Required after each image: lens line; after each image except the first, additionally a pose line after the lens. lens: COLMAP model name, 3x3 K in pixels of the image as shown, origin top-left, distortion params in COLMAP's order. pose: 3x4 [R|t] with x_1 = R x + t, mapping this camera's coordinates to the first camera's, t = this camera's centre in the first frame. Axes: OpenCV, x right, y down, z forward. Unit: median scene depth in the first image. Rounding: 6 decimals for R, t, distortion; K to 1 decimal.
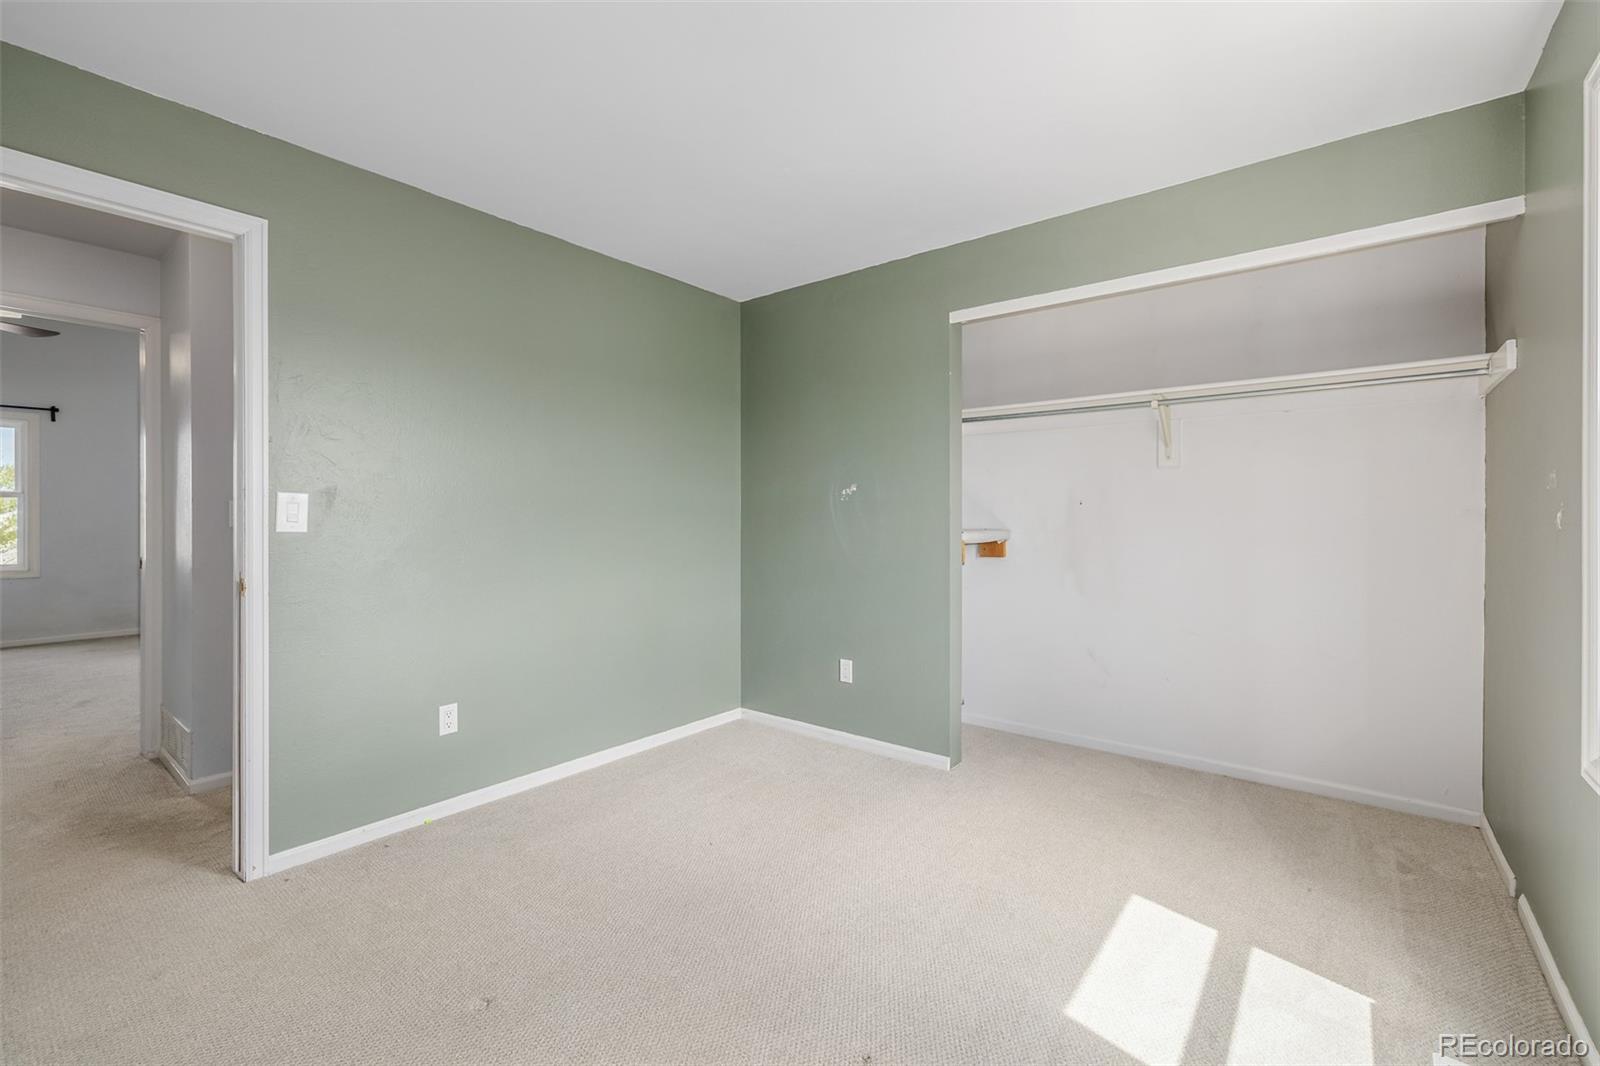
lens RADIAL K [[682.4, 0, 796.3], [0, 682.4, 524.4], [0, 0, 1]] dist [0.002604, -0.000416]
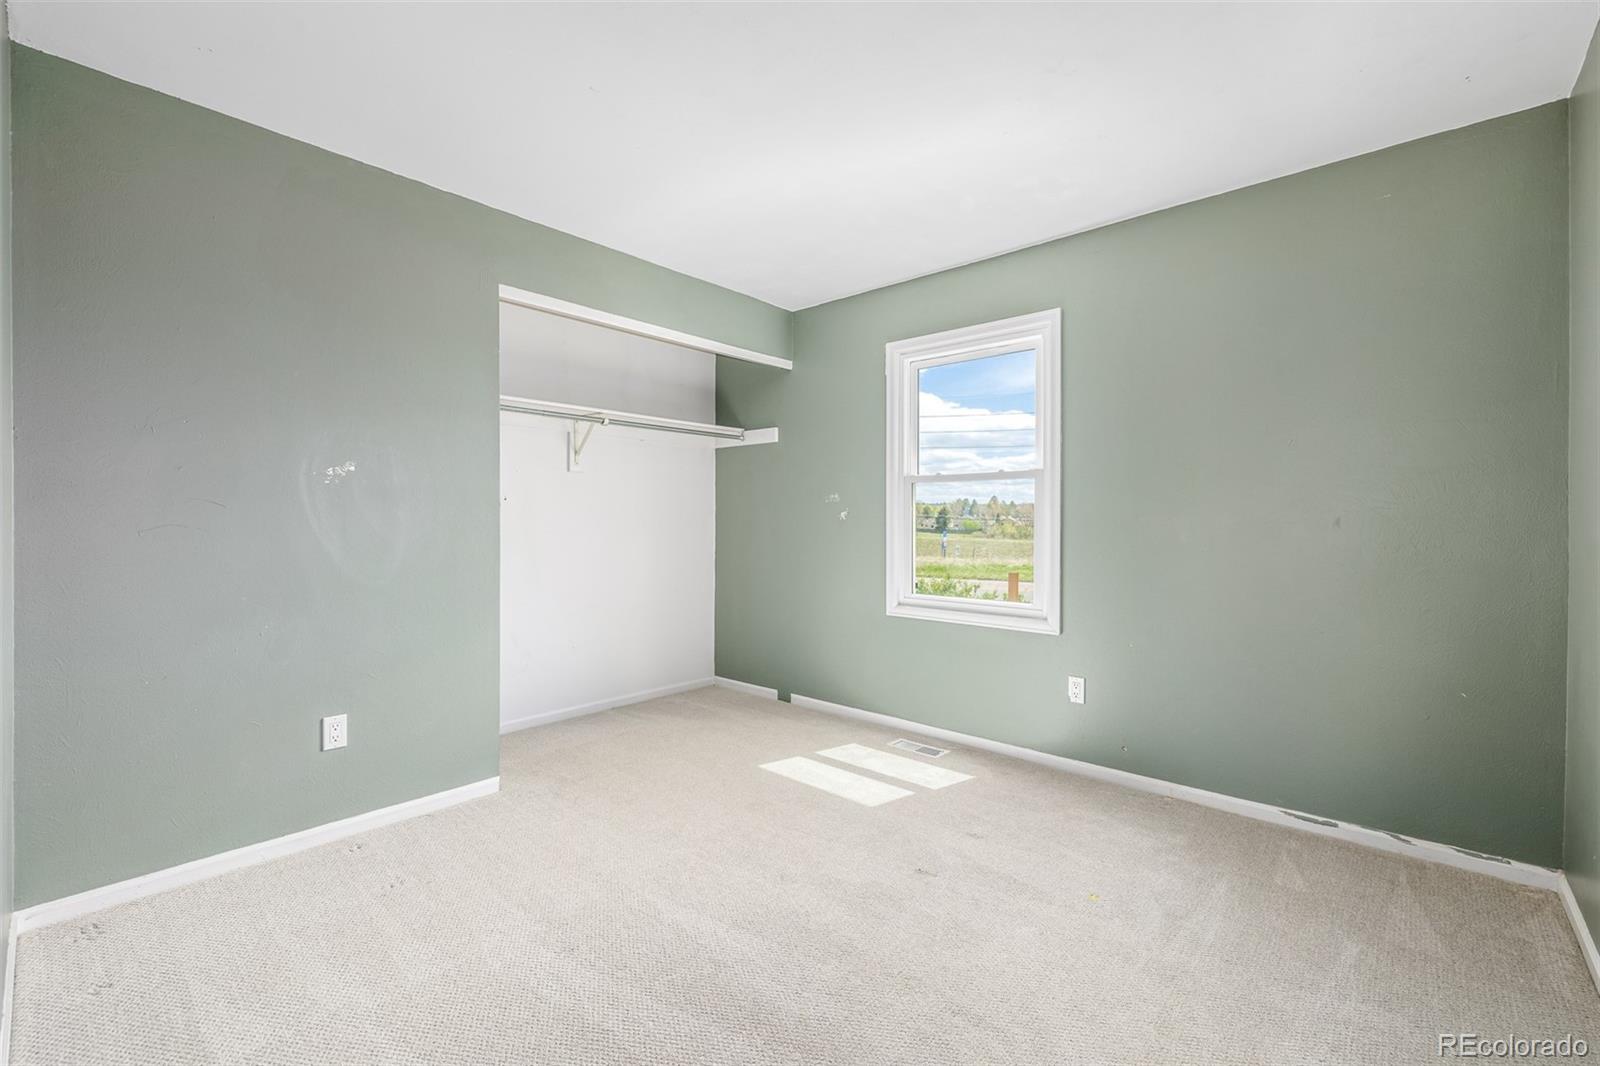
lens RADIAL K [[682.4, 0, 798.2], [0, 682.4, 530.7], [0, 0, 1]] dist [0.002604, -0.000416]
pose [[0.050951, -0.014733, 0.998592, -0.653494], [0.003880, 0.999887, 0.014554, 0.004263], [-0.998694, 0.003133, 0.051002, 0.553023]]
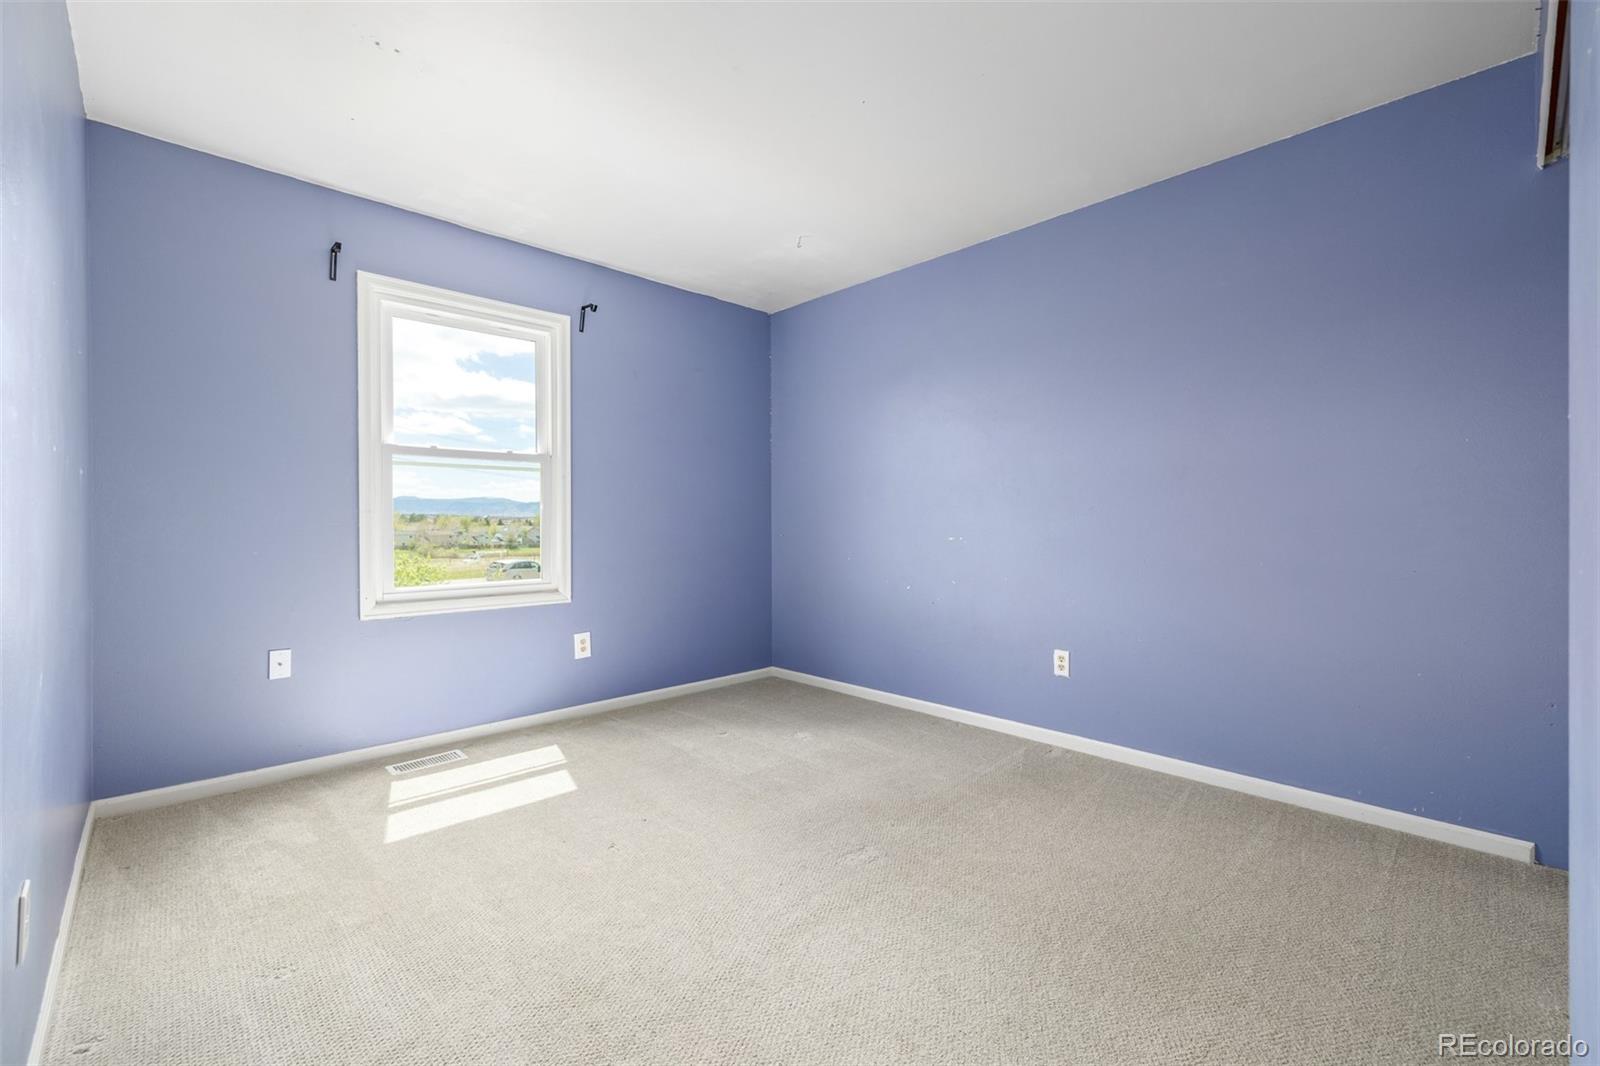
lens RADIAL K [[682.4, 0, 801.1], [0, 682.4, 522.1], [0, 0, 1]] dist [0.002604, -0.000416]
pose [[-0.990521, -0.002564, 0.137339, -0.189560], [-0.000296, 0.999863, 0.016531, 0.019611], [-0.137363, 0.016334, -0.990386, 1.287181]]
